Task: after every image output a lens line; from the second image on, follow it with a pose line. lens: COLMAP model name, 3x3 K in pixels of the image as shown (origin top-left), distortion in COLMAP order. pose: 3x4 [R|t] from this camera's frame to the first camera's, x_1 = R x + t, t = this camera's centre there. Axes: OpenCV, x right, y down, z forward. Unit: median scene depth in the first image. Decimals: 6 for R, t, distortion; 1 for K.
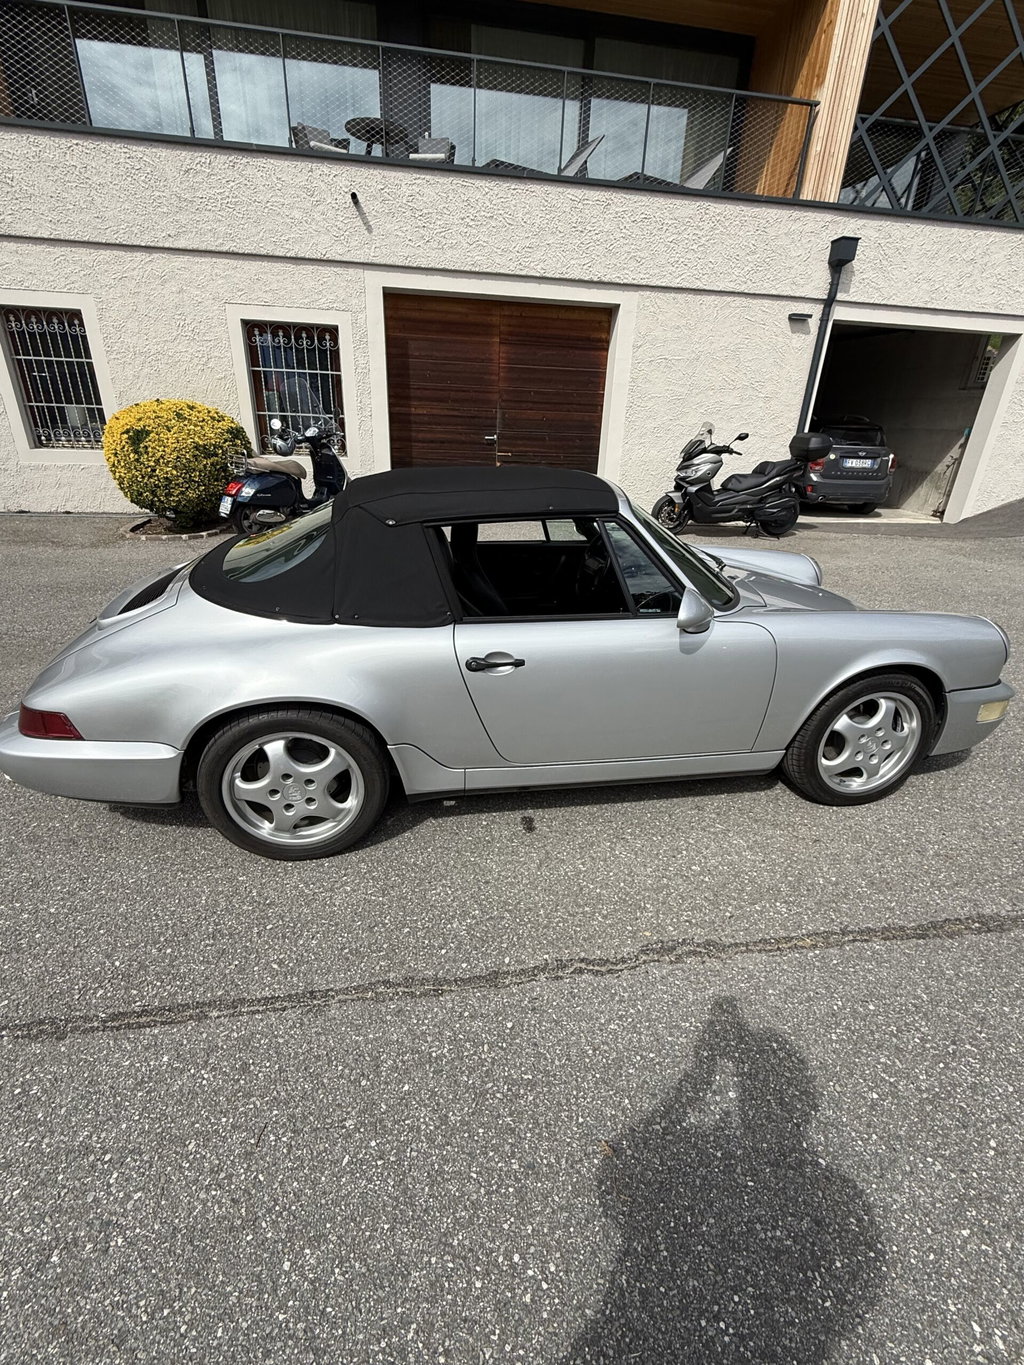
lens RADIAL K [[597.7, 0, 510.9], [0, 597.7, 683.3], [0, 0, 1]] dist [-0.001446, -0.000398]
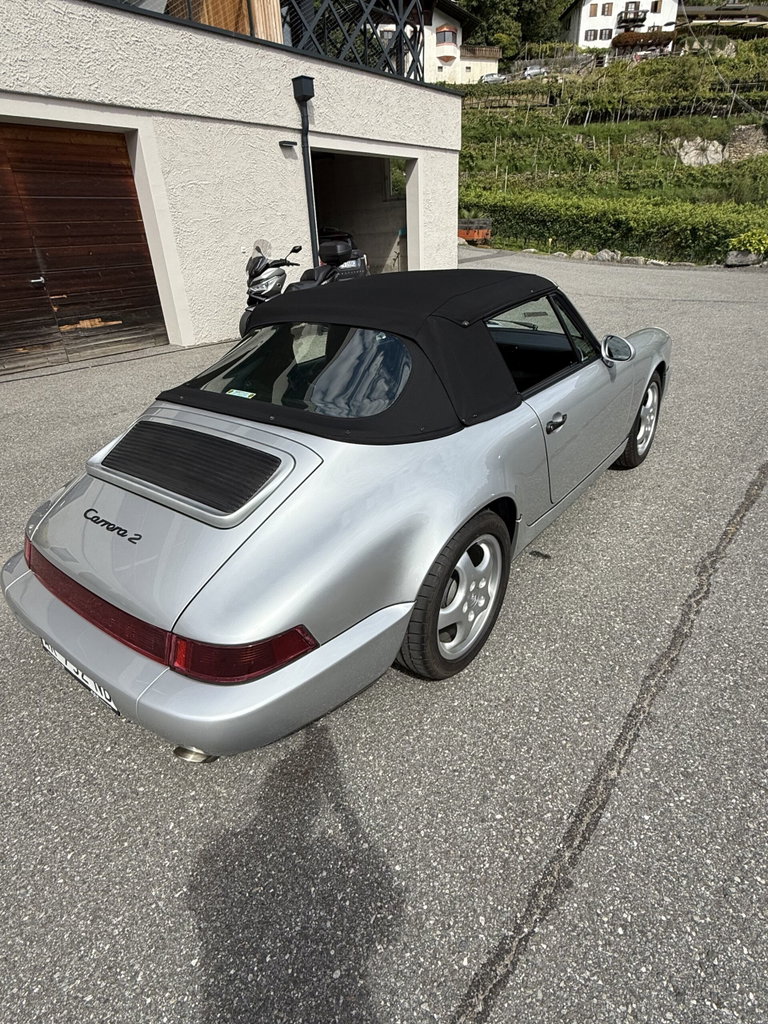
lens RADIAL K [[543.5, 0, 383.2], [0, 543.5, 511.2], [0, 0, 1]] dist [-0.000970, -0.000508]
pose [[0.743937, -0.367012, 0.558444, -0.245364], [0.345331, 0.926590, 0.148923, -0.038675], [-0.572105, 0.082059, 0.816065, 0.080189]]
